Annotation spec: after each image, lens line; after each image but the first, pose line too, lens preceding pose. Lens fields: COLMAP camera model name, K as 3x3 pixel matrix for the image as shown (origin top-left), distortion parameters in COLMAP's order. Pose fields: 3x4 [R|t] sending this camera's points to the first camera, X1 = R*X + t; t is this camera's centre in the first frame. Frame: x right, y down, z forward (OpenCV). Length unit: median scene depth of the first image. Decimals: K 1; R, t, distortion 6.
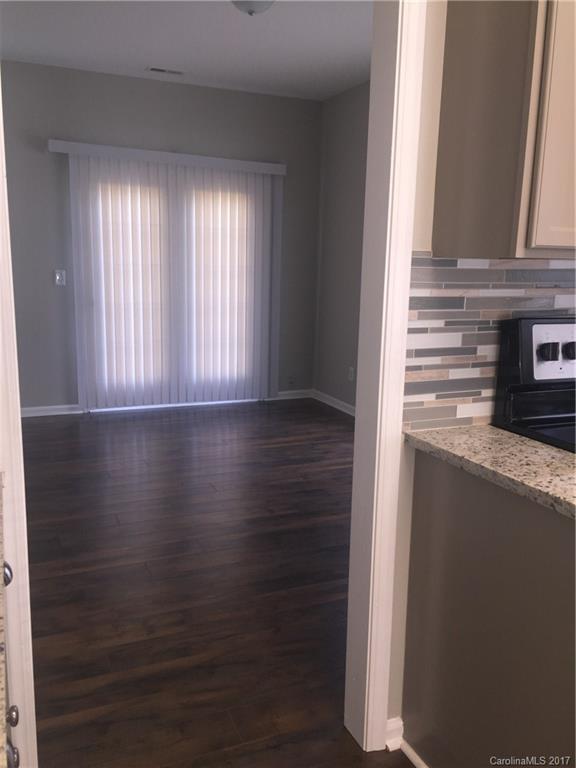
lens RADIAL K [[660.3, 0, 286.5], [0, 660.3, 387.2], [0, 0, 1]] dist [0.087668, -0.116469]
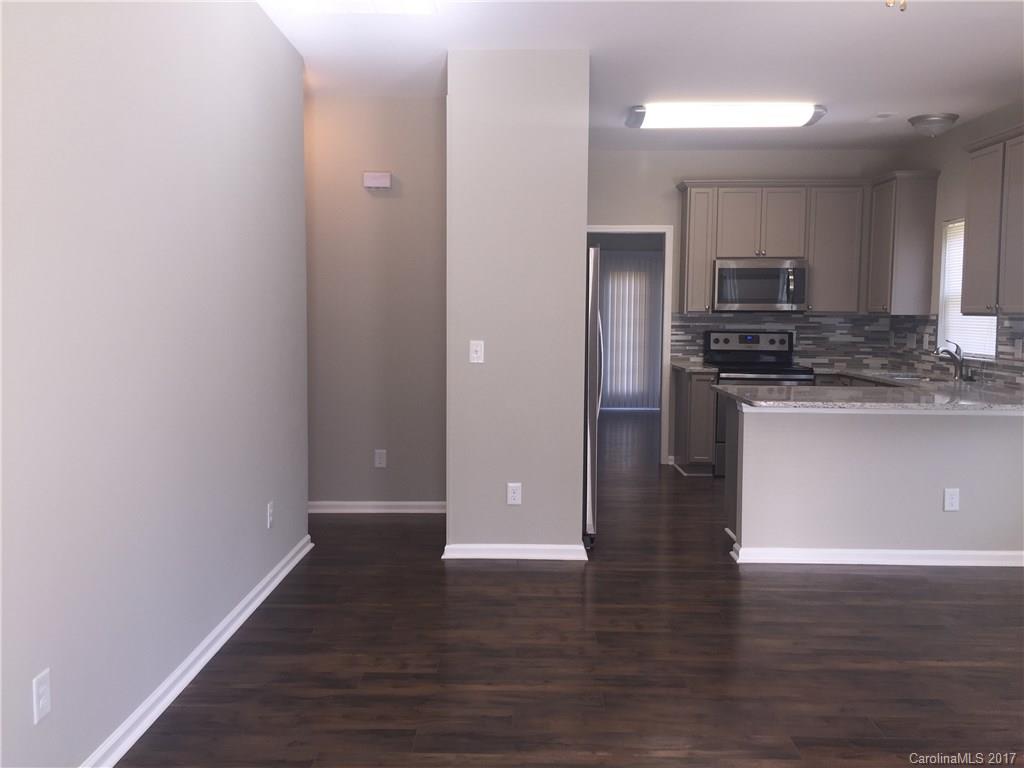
lens RADIAL K [[880.4, 0, 511.2], [0, 880.4, 378.7], [0, 0, 1]] dist [0.087668, -0.116469]
pose [[0.912103, 0.010861, -0.409816, 1.270404], [-0.059422, 0.992595, -0.105947, 0.663130], [0.405631, 0.120987, 0.905994, -3.399770]]
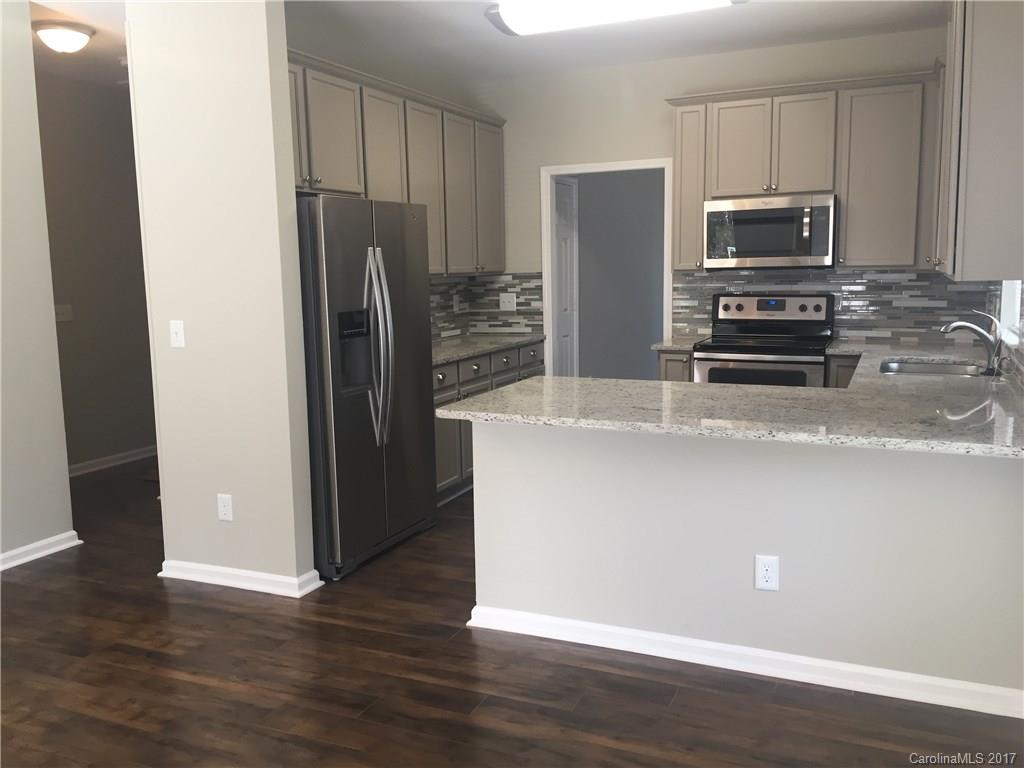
lens RADIAL K [[880.4, 0, 509.0], [0, 880.4, 375.5], [0, 0, 1]] dist [0.087668, -0.116469]
pose [[0.678350, 0.053727, -0.732772, 2.313745], [-0.101755, 0.994582, -0.021275, 0.360208], [0.727658, 0.088995, 0.680142, -1.872360]]
